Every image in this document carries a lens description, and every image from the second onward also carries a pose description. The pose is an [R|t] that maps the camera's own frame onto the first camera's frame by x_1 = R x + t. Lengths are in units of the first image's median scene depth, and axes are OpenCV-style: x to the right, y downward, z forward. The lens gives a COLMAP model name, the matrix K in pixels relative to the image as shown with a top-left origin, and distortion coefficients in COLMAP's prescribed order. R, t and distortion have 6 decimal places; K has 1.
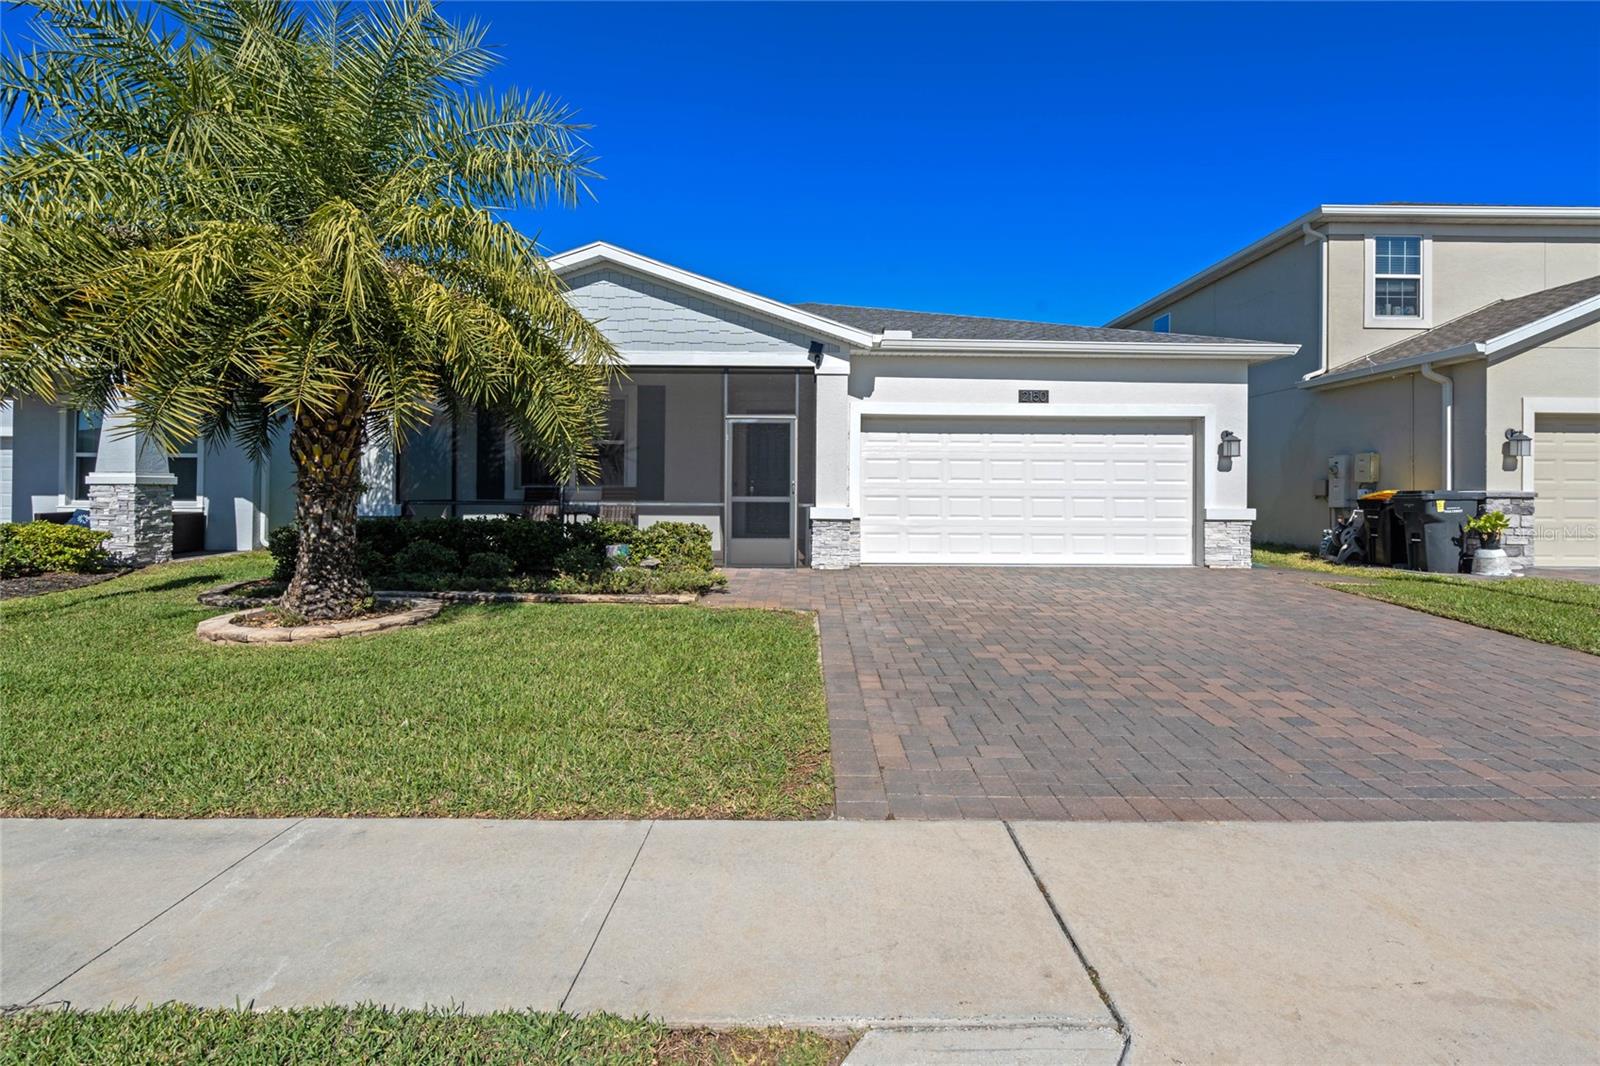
lens RADIAL K [[733.0, 0, 784.1], [0, 733.0, 493.5], [0, 0, 1]] dist [0.003442, 0.000159]
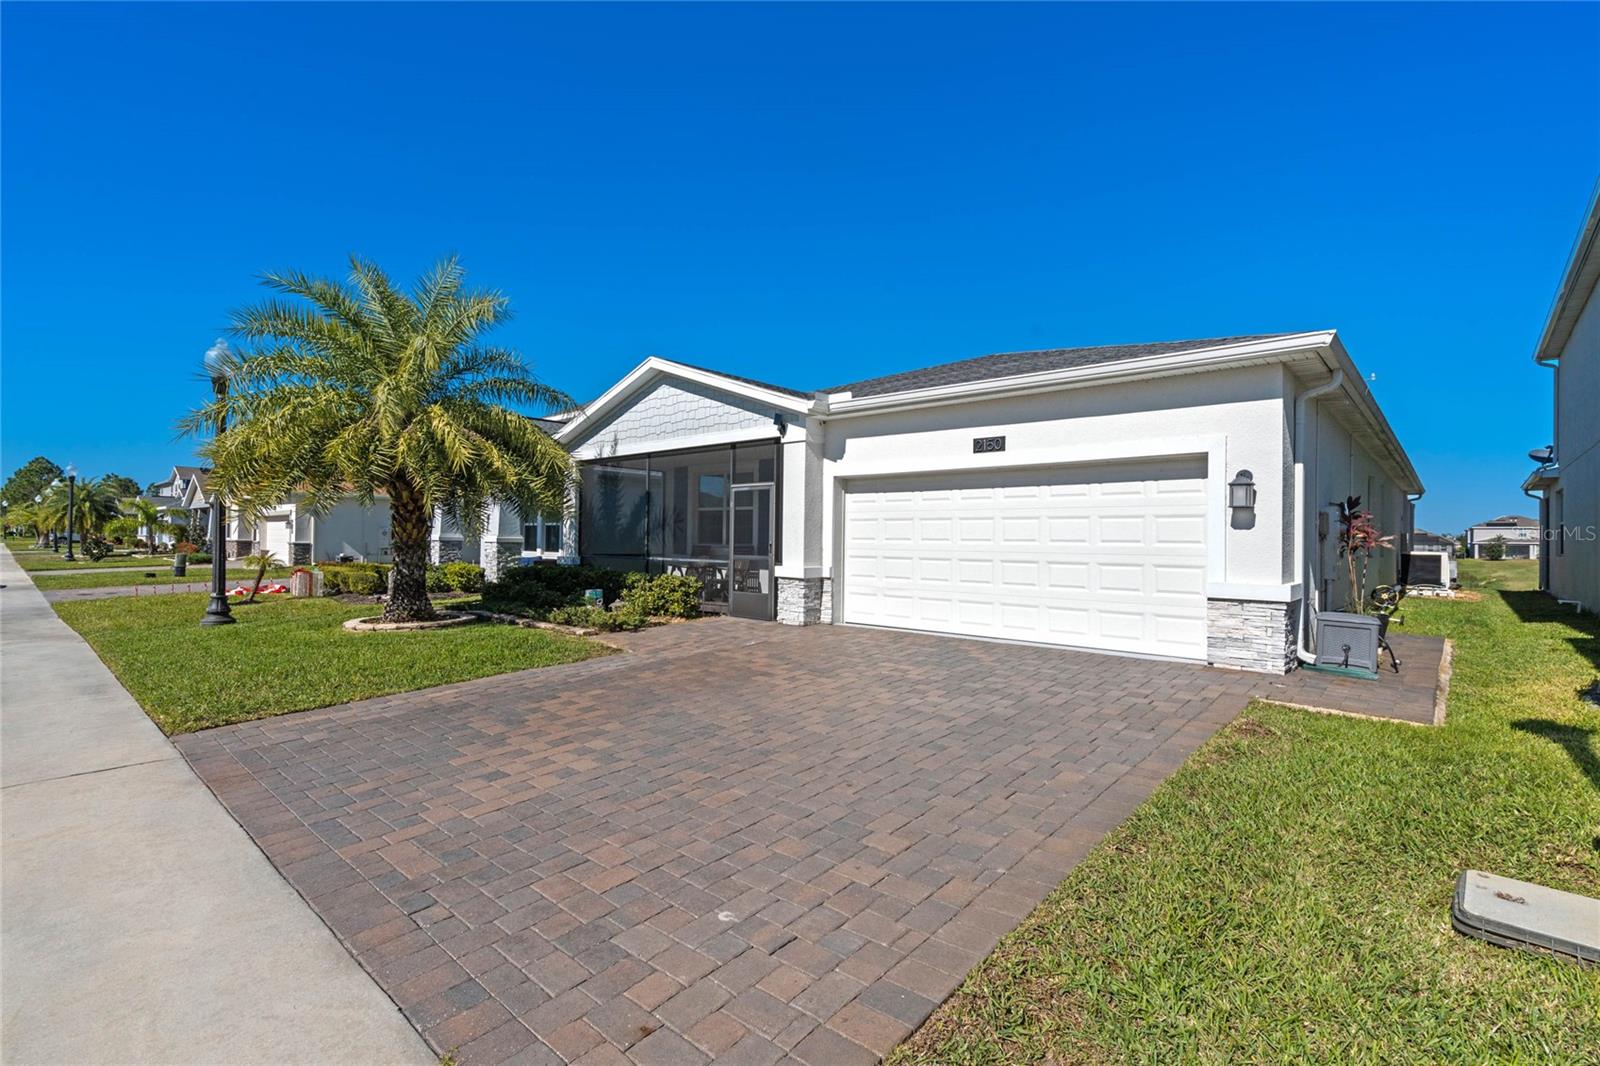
lens RADIAL K [[733.0, 0, 811.2], [0, 733.0, 538.2], [0, 0, 1]] dist [0.003442, 0.000159]
pose [[0.737684, 0.000736, -0.675146, 0.797326], [-0.000179, 1.000000, 0.000894, -0.023099], [0.675146, -0.000539, 0.737684, 0.224837]]
